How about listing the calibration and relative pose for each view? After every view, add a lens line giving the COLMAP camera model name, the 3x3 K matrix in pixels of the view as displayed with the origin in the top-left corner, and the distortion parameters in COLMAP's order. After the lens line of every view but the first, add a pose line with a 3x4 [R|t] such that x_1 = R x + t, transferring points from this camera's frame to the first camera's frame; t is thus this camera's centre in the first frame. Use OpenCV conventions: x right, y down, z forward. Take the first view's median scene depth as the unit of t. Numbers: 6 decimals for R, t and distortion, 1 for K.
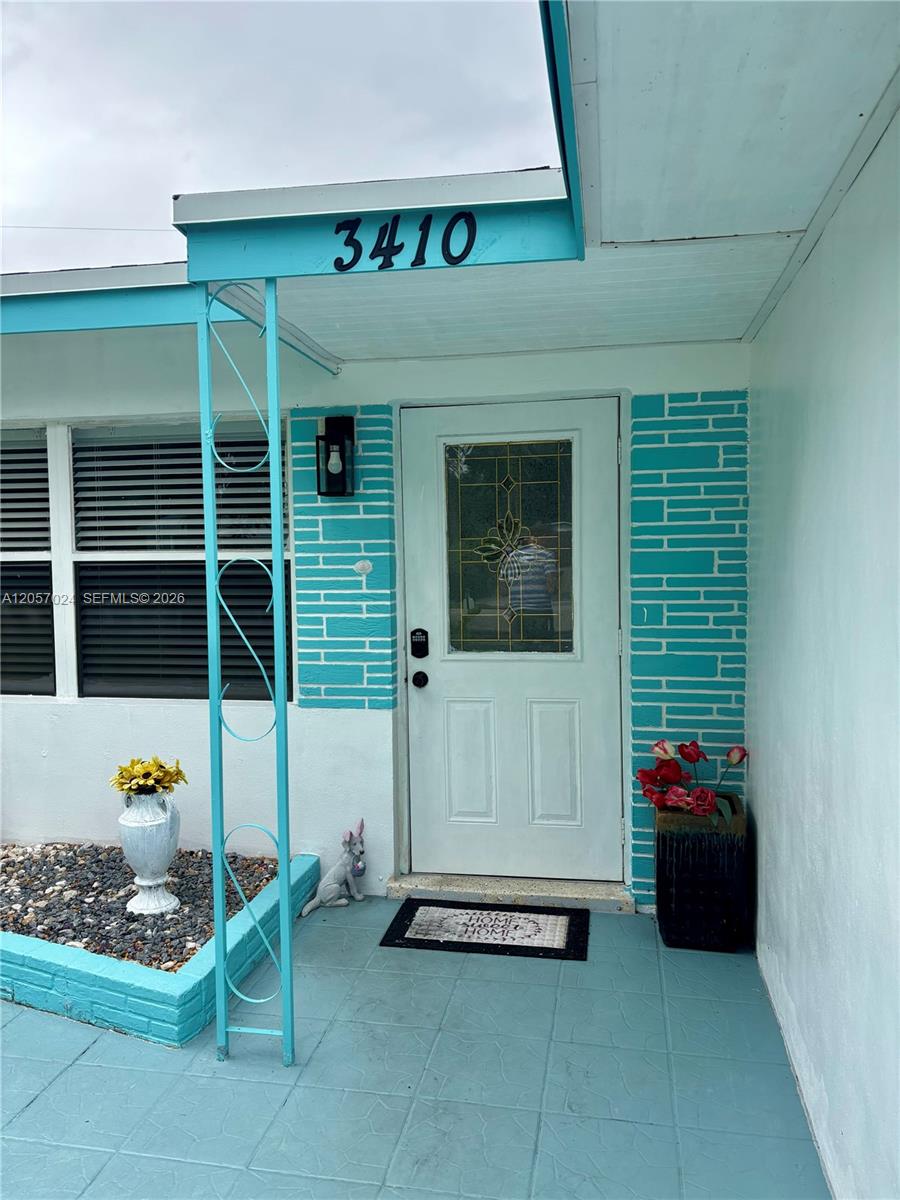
lens RADIAL K [[908.7, 0, 452.6], [0, 908.7, 604.4], [0, 0, 1]] dist [0.011181, 0.000852]
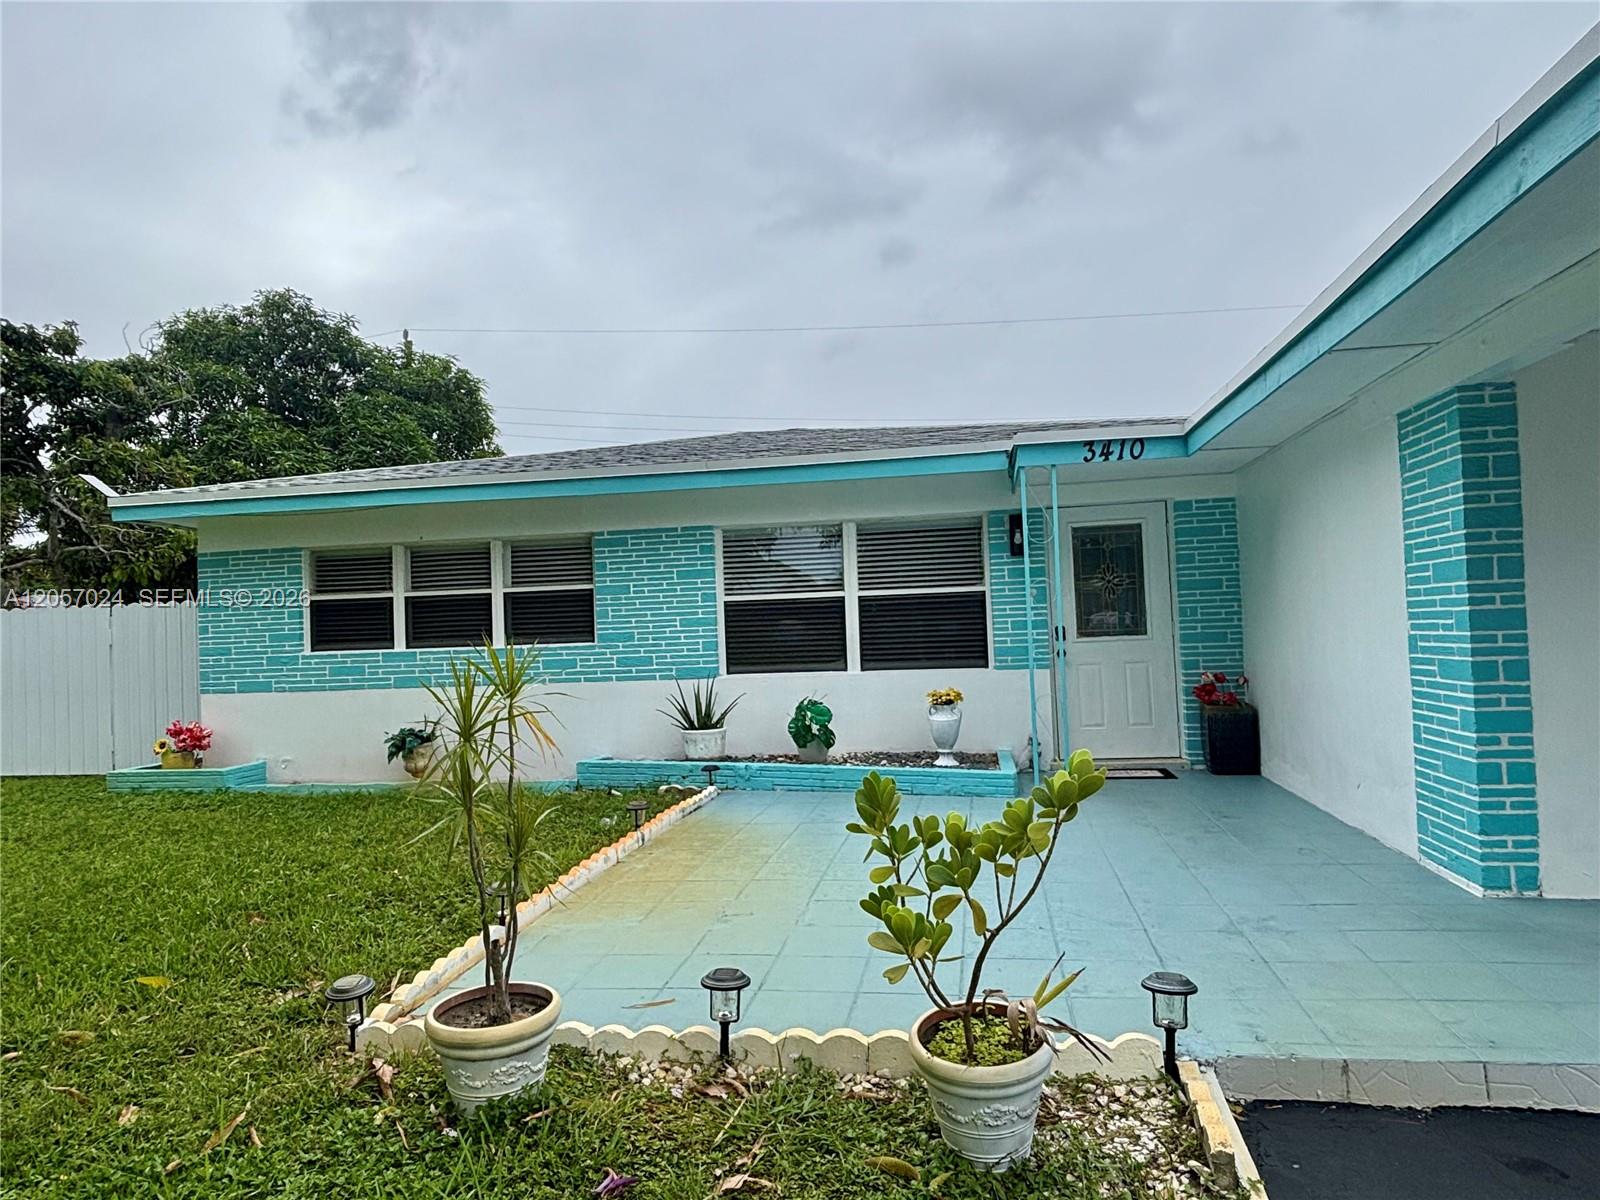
lens RADIAL K [[990.0, 0, 795.0], [0, 990.0, 594.4], [0, 0, 1]] dist [0.009269, 0.000784]
pose [[0.999627, -0.024674, -0.011697, -0.598030], [0.023431, 0.995051, -0.096561, 0.158411], [0.014021, 0.096251, 0.995258, -1.115701]]
